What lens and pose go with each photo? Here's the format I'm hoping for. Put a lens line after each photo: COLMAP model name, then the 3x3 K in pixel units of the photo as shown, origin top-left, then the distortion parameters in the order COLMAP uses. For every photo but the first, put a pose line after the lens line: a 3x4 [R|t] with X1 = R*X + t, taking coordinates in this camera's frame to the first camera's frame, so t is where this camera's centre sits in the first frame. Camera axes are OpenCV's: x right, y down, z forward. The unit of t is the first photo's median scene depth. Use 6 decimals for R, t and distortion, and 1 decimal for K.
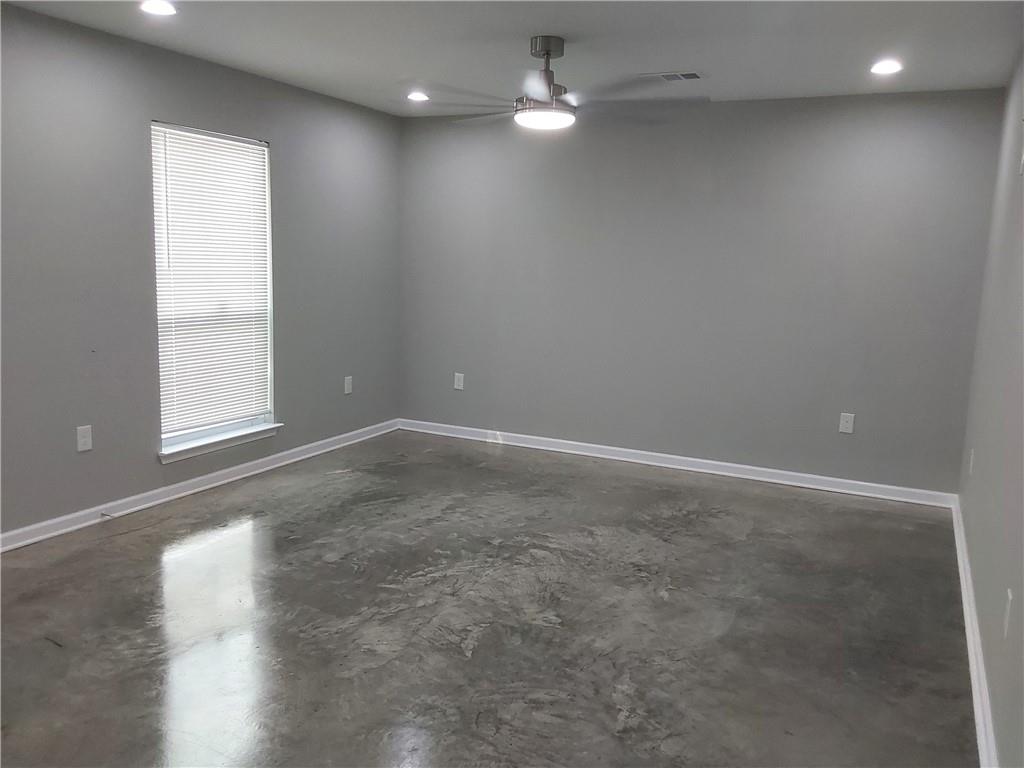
lens RADIAL K [[834.7, 0, 531.9], [0, 834.7, 382.5], [0, 0, 1]] dist [0.145928, -0.244575]
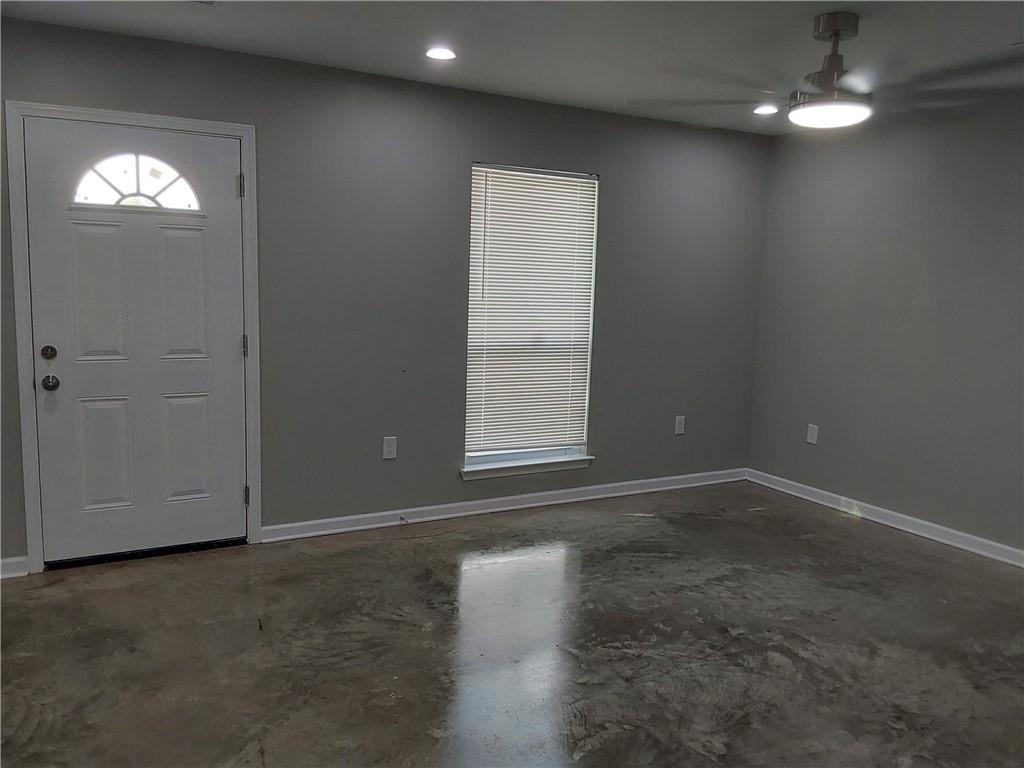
lens RADIAL K [[834.7, 0, 531.9], [0, 834.7, 382.5], [0, 0, 1]] dist [0.145928, -0.244575]
pose [[0.817473, 0.070081, -0.571688, 0.231548], [-0.094363, 0.995454, -0.012902, -0.021207], [0.568185, 0.064493, 0.820370, 0.174807]]
